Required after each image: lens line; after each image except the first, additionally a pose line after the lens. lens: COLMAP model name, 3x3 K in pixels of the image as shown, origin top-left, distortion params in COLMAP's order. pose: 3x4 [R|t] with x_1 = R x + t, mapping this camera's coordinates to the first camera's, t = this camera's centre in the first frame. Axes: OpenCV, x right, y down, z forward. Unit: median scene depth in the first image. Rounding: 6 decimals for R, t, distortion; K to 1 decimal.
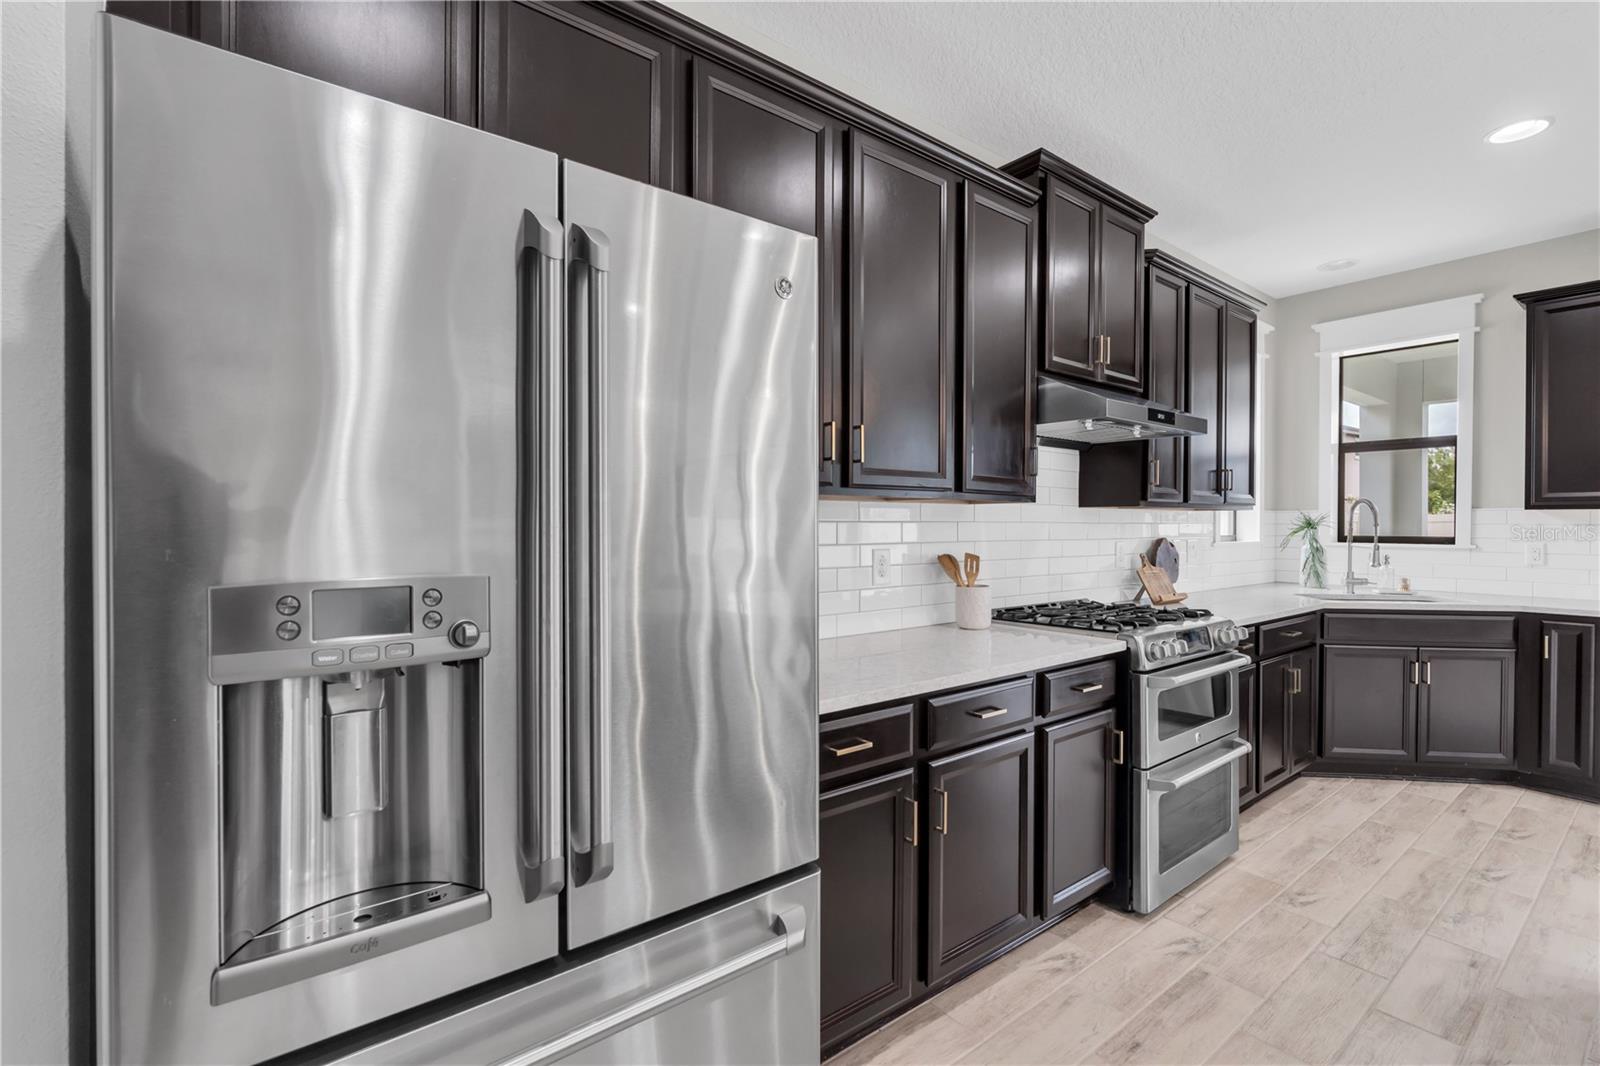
lens RADIAL K [[712.3, 0, 799.5], [0, 712.3, 528.0], [0, 0, 1]] dist [-0.012844, 0.005220]
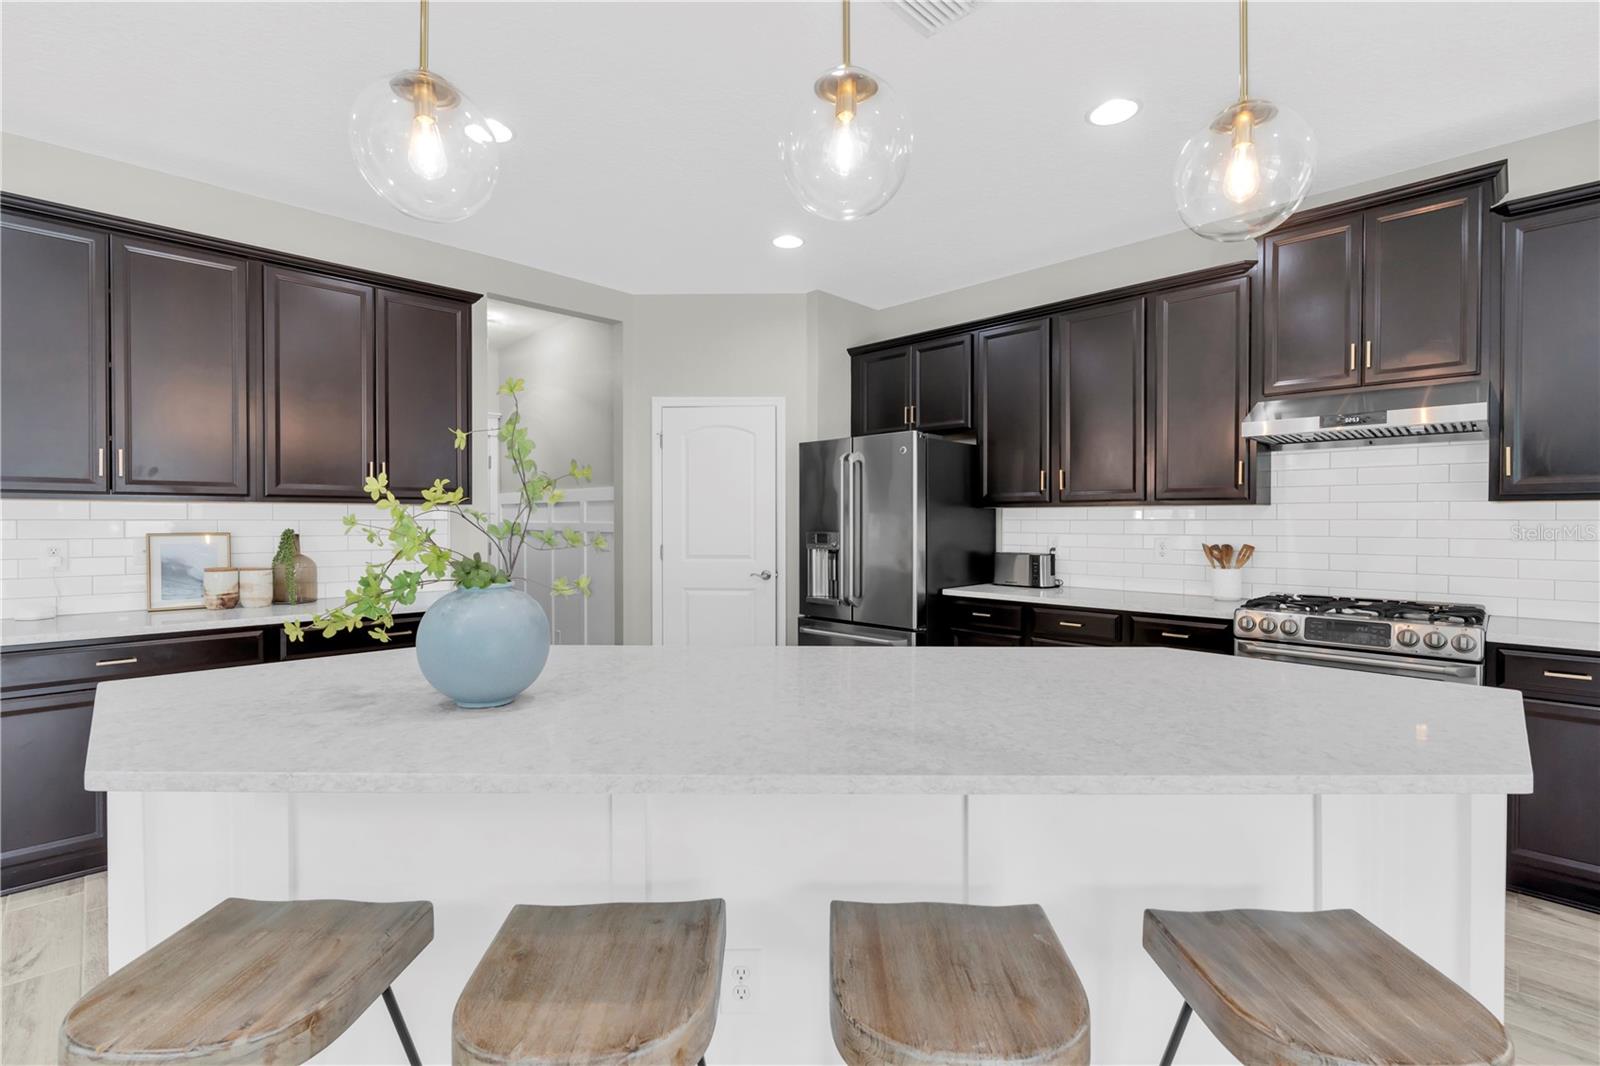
lens RADIAL K [[712.3, 0, 799.5], [0, 712.3, 528.0], [0, 0, 1]] dist [-0.012844, 0.005220]
pose [[0.126082, 0.007454, -0.991992, 1.134348], [-0.007288, 0.999952, 0.006587, 0.003165], [0.991993, 0.006400, 0.126131, 0.039018]]
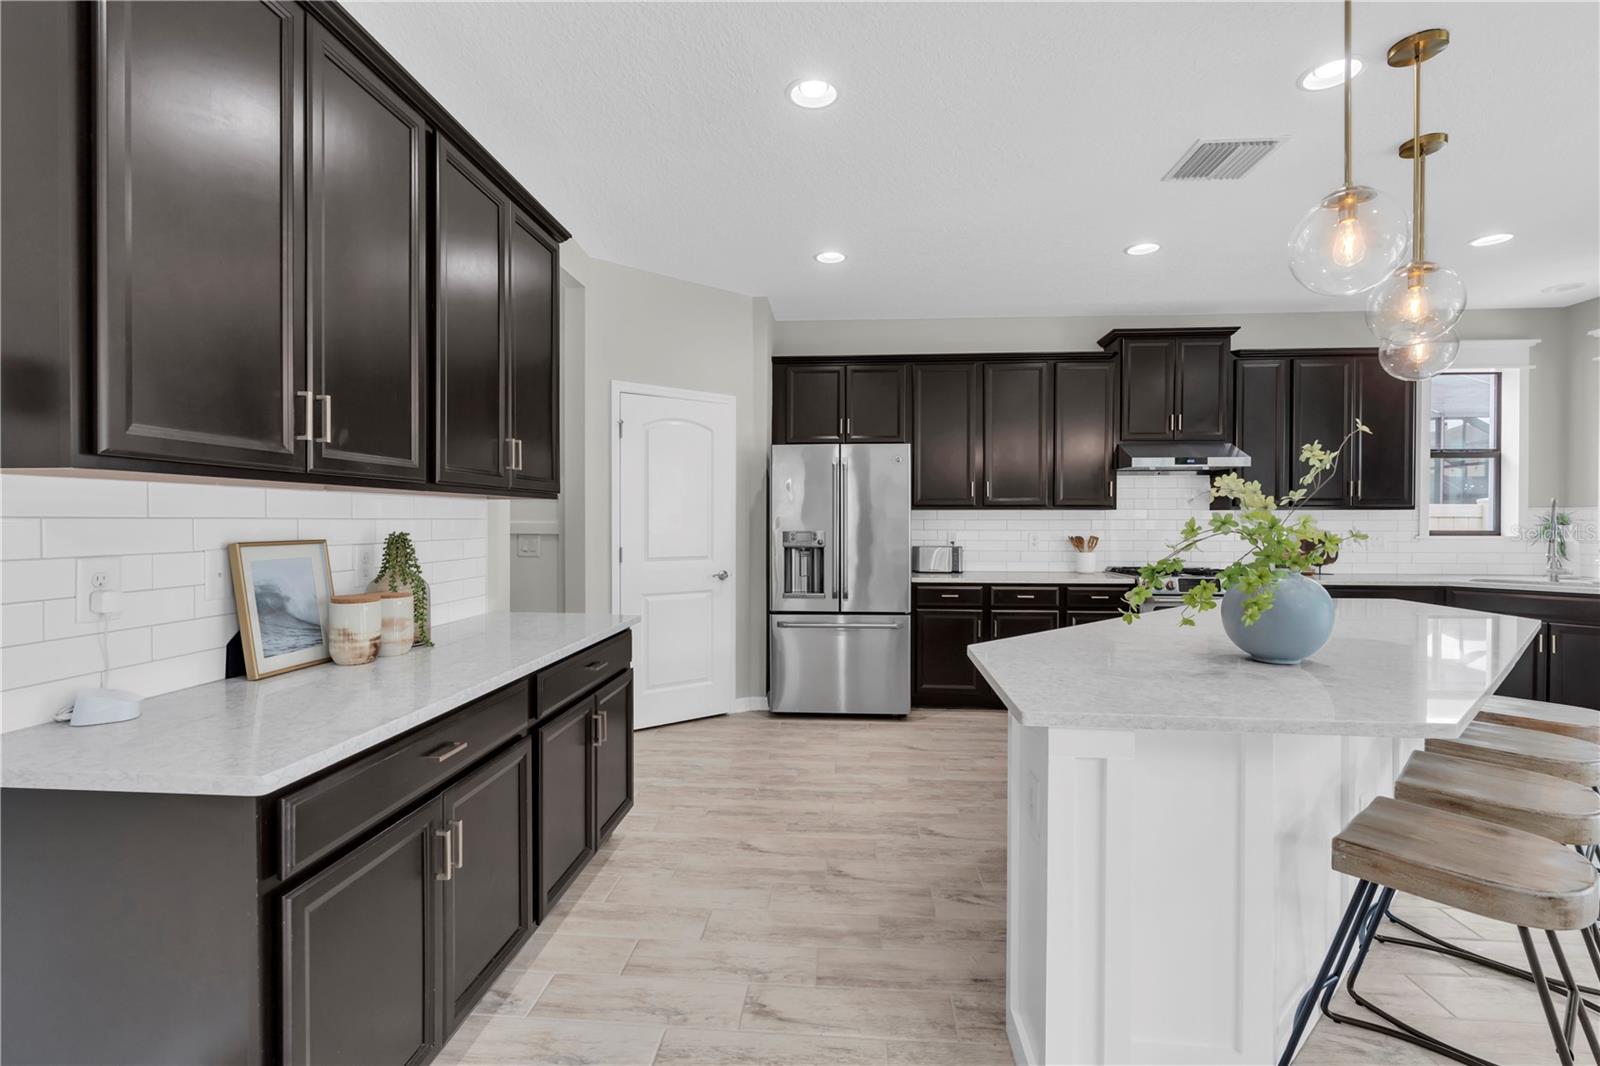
lens RADIAL K [[712.3, 0, 799.5], [0, 712.3, 528.0], [0, 0, 1]] dist [-0.012844, 0.005220]
pose [[0.739340, 0.004793, -0.673315, 0.770623], [-0.003849, 0.999988, 0.002892, 0.009171], [0.673321, 0.000453, 0.739350, -0.777212]]
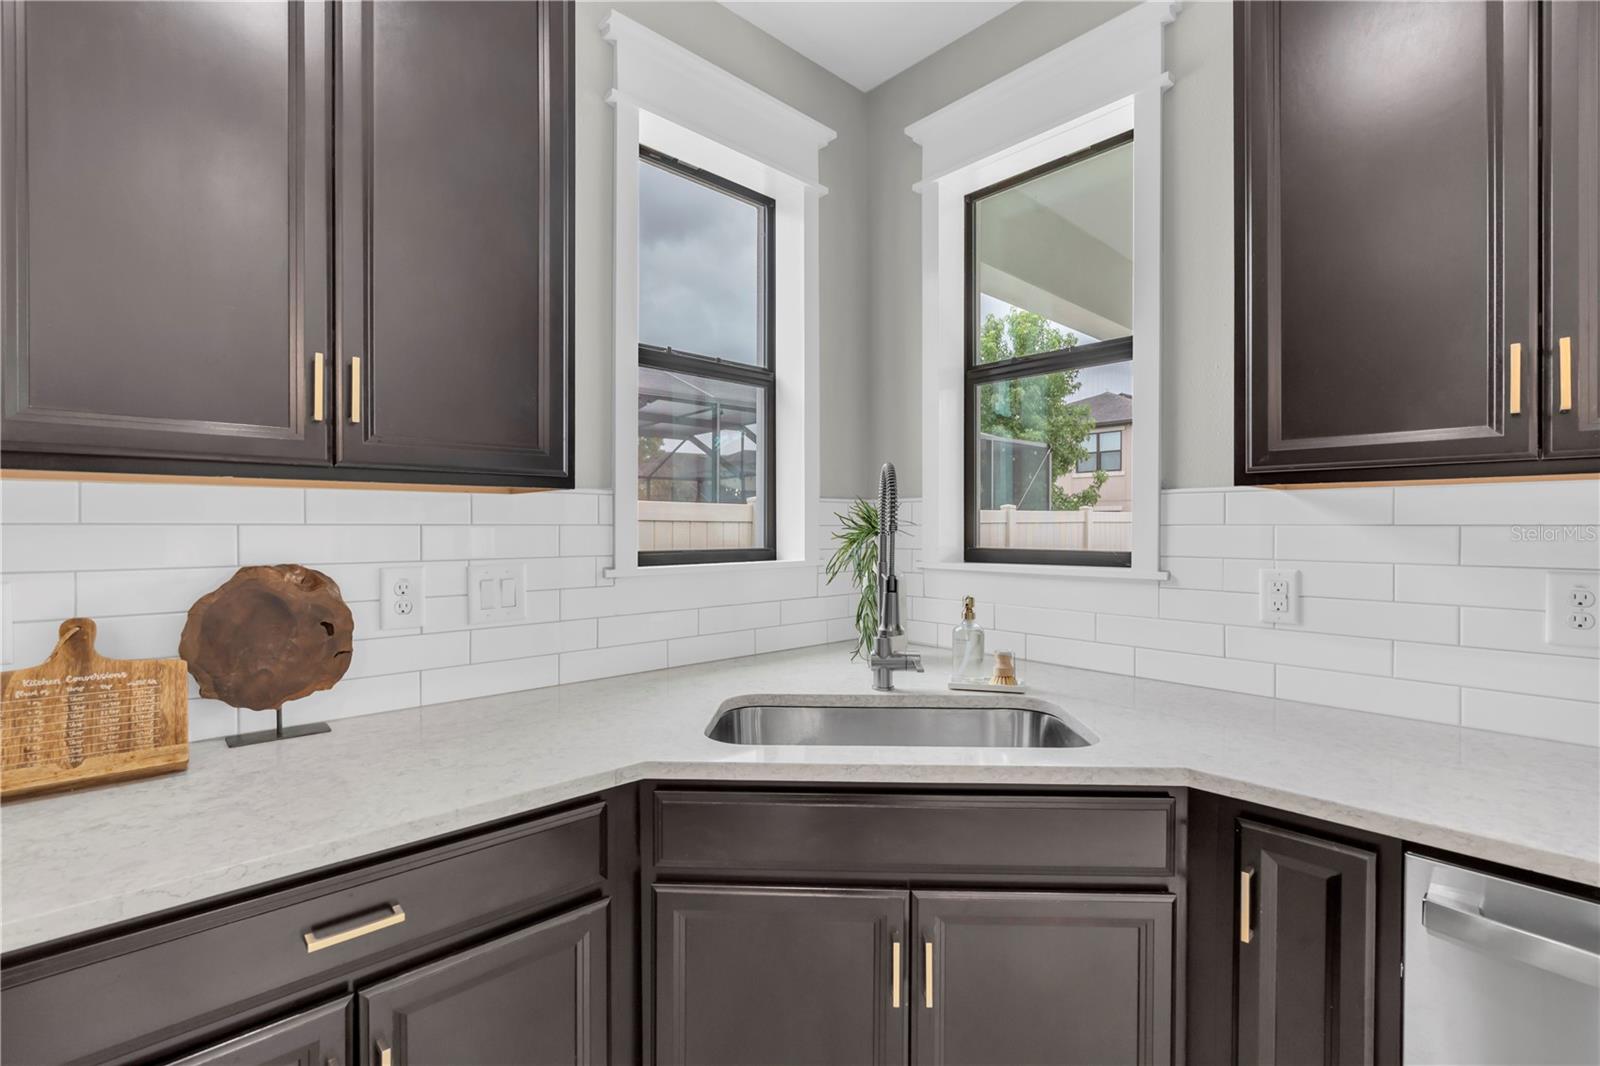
lens RADIAL K [[712.3, 0, 799.5], [0, 712.3, 528.0], [0, 0, 1]] dist [-0.012844, 0.005220]
pose [[0.995835, -0.003250, 0.091112, 0.822897], [0.003464, 0.999992, -0.002194, -0.003748], [-0.091104, 0.002500, 0.995838, 0.695528]]
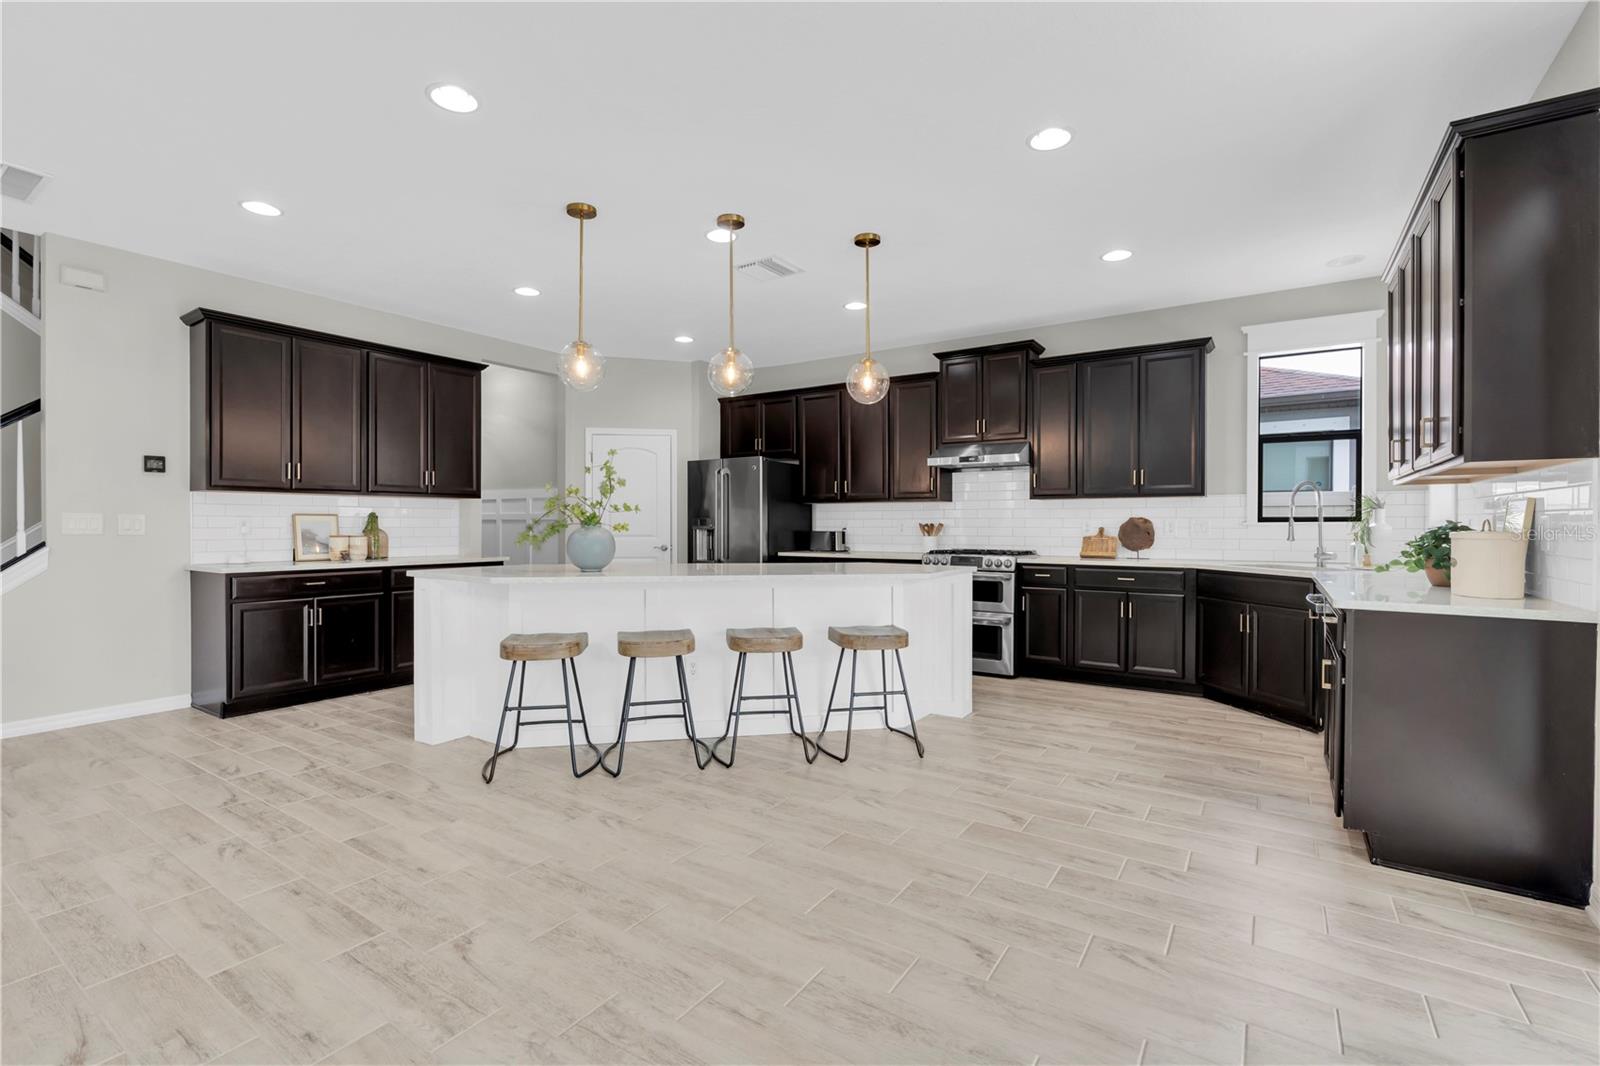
lens RADIAL K [[712.3, 0, 799.5], [0, 712.3, 528.0], [0, 0, 1]] dist [-0.012844, 0.005220]
pose [[0.322130, 0.001034, -0.946695, 1.868770], [-0.006231, 0.999980, -0.001028, 0.046478], [0.946675, 0.006230, 0.322130, -0.151023]]
